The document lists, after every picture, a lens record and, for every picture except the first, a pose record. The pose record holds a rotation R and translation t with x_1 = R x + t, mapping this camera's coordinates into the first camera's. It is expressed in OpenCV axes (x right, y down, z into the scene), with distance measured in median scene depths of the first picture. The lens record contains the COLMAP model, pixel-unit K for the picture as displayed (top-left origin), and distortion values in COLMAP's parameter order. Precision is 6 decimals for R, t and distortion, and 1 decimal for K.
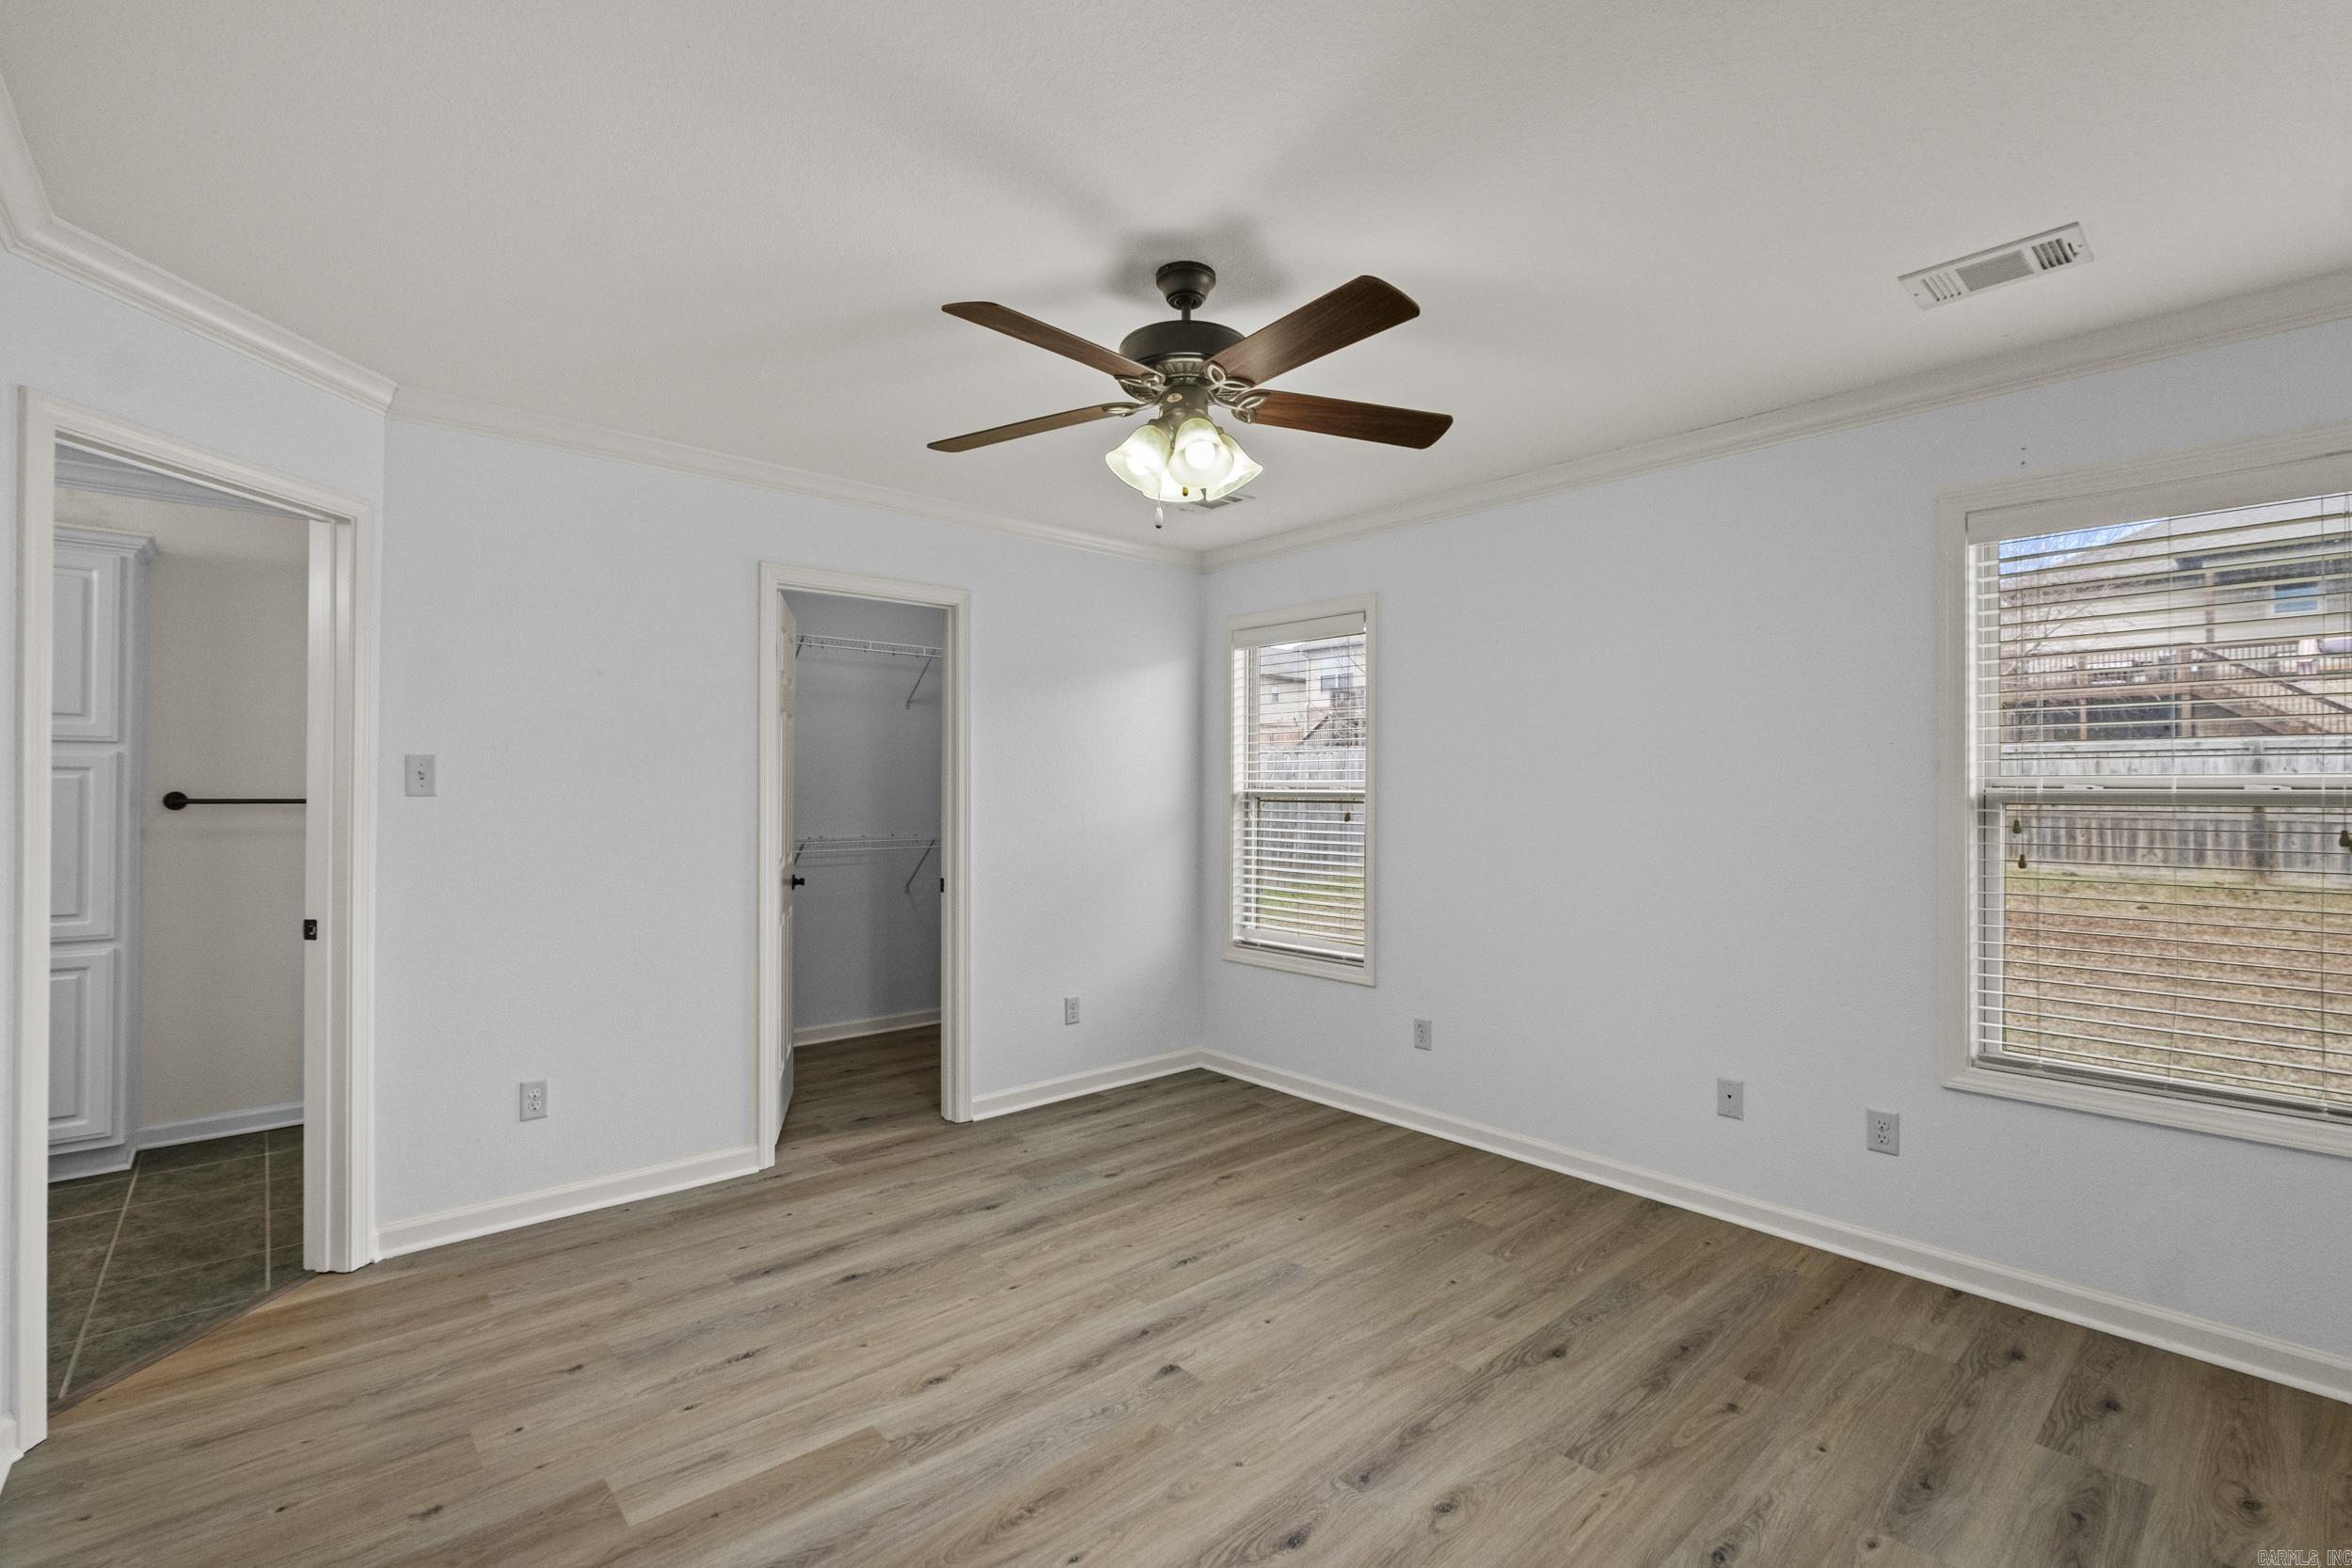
lens RADIAL K [[1022.1, 0, 1183.5], [0, 1022.1, 786.0], [0, 0, 1]] dist [-0.007072, -0.000142]
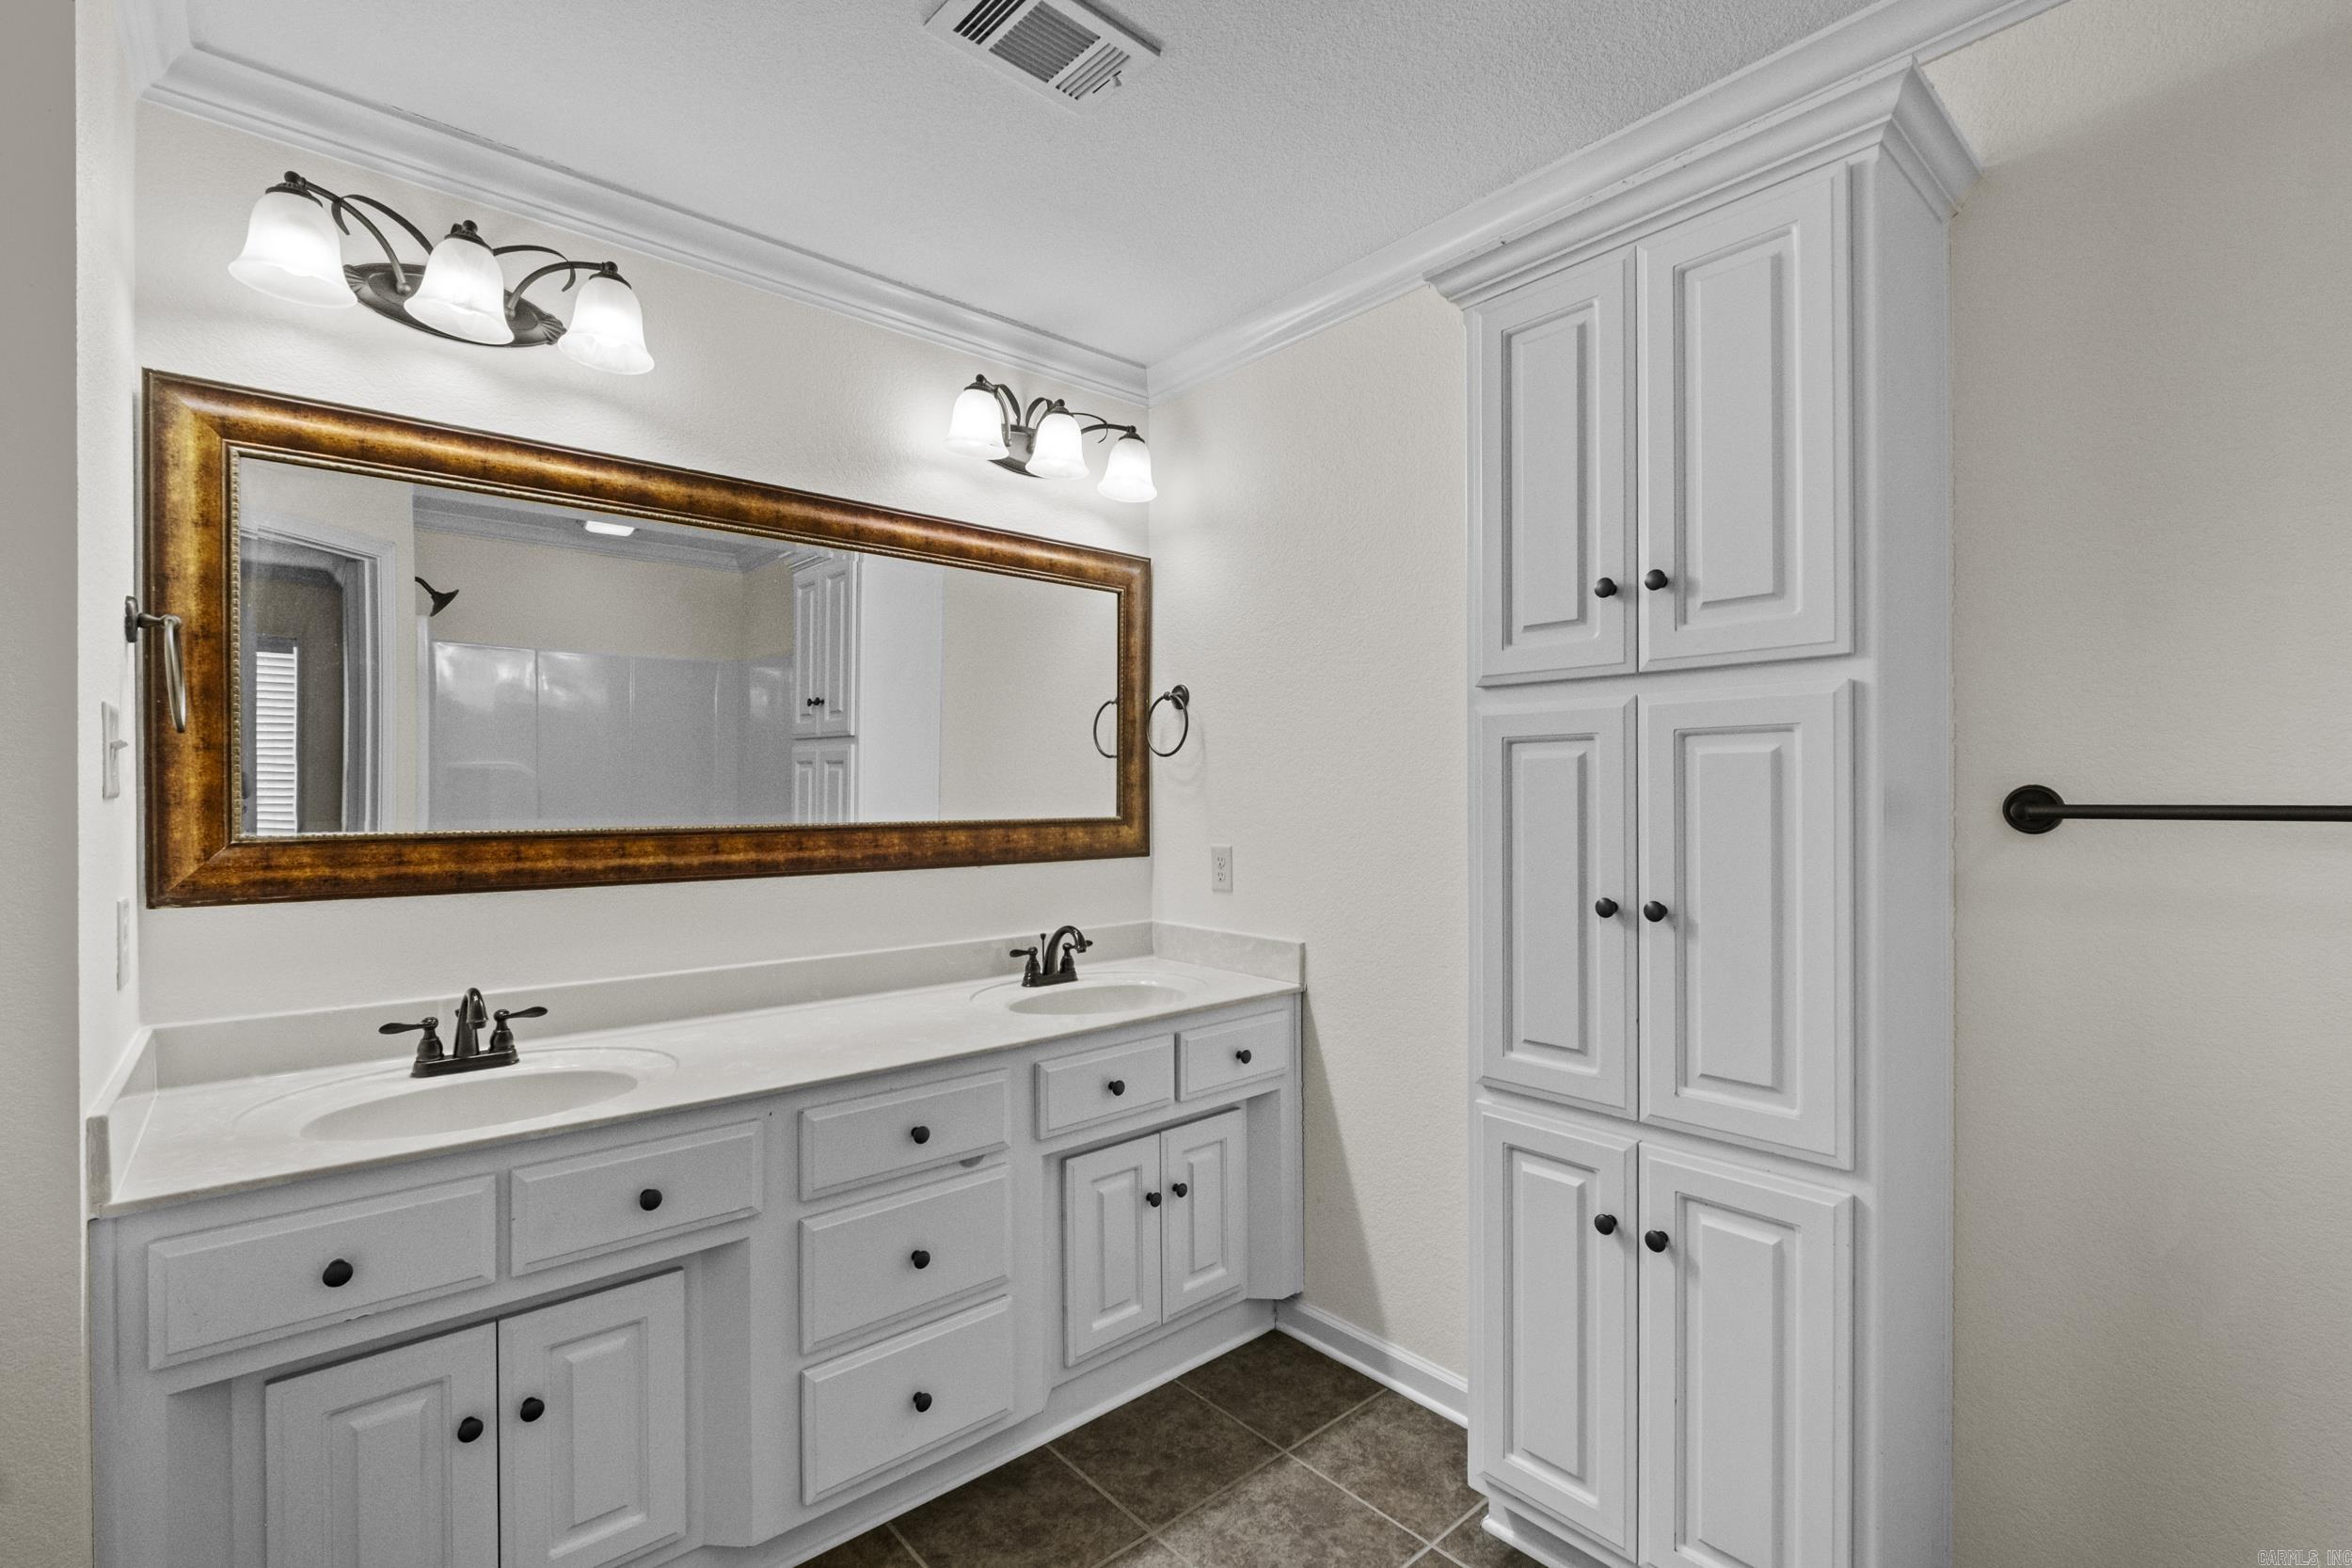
lens RADIAL K [[1022.1, 0, 1168.2], [0, 1022.1, 785.6], [0, 0, 1]] dist [-0.007072, -0.000142]
pose [[-0.039823, -0.009836, -0.999158, -0.653301], [-0.003555, 0.999947, -0.009702, 0.011383], [0.999200, 0.003165, -0.039856, 0.755444]]
